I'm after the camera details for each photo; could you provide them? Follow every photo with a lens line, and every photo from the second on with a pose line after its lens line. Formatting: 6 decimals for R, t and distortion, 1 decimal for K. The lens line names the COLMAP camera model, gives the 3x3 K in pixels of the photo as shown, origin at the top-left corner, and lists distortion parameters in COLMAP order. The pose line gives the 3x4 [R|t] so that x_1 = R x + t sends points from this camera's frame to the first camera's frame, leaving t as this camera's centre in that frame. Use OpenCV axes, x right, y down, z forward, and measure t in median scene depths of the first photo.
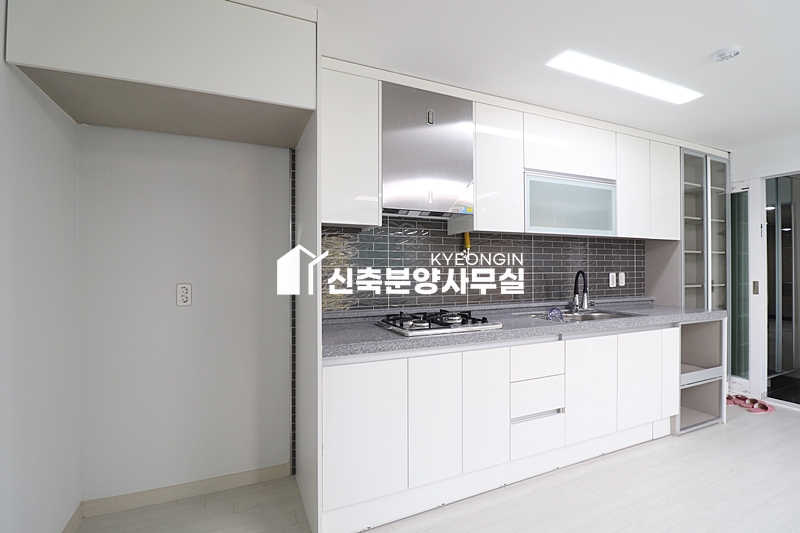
lens RADIAL K [[370.9, 0, 400.8], [0, 370.9, 268.5], [0, 0, 1]] dist [-0.003201, -0.010710]
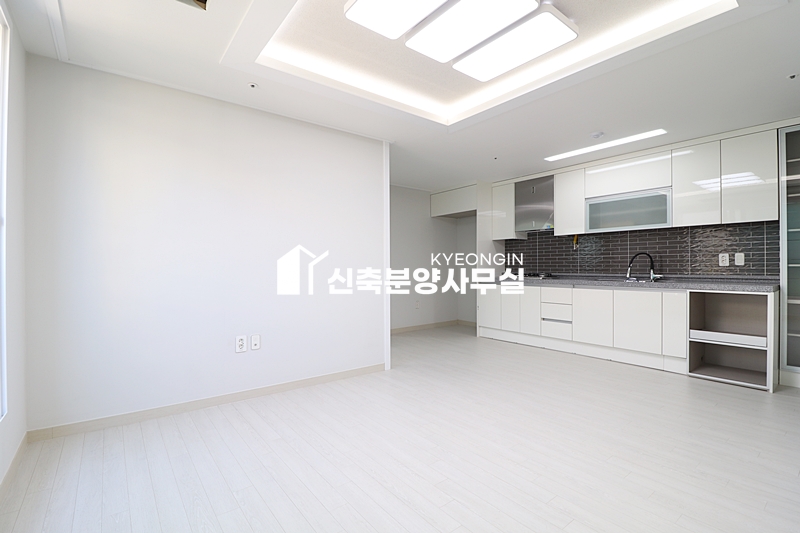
lens RADIAL K [[370.9, 0, 402.2], [0, 370.9, 266.1], [0, 0, 1]] dist [-0.003201, -0.010710]
pose [[0.246046, 0.006666, -0.969235, 1.653833], [0.013229, 0.999860, 0.010235, 0.029757], [0.969168, -0.015340, 0.245923, -0.297918]]
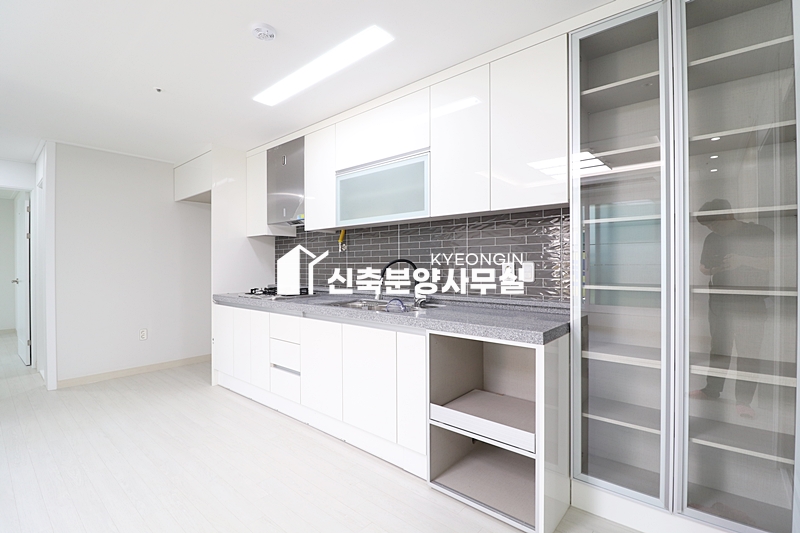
lens RADIAL K [[370.9, 0, 401.1], [0, 370.9, 269.2], [0, 0, 1]] dist [-0.003201, -0.010710]
pose [[0.431353, 0.022339, -0.901907, 1.285649], [0.018321, 0.999270, 0.033513, -0.002821], [0.901997, -0.030980, 0.430629, 0.591515]]
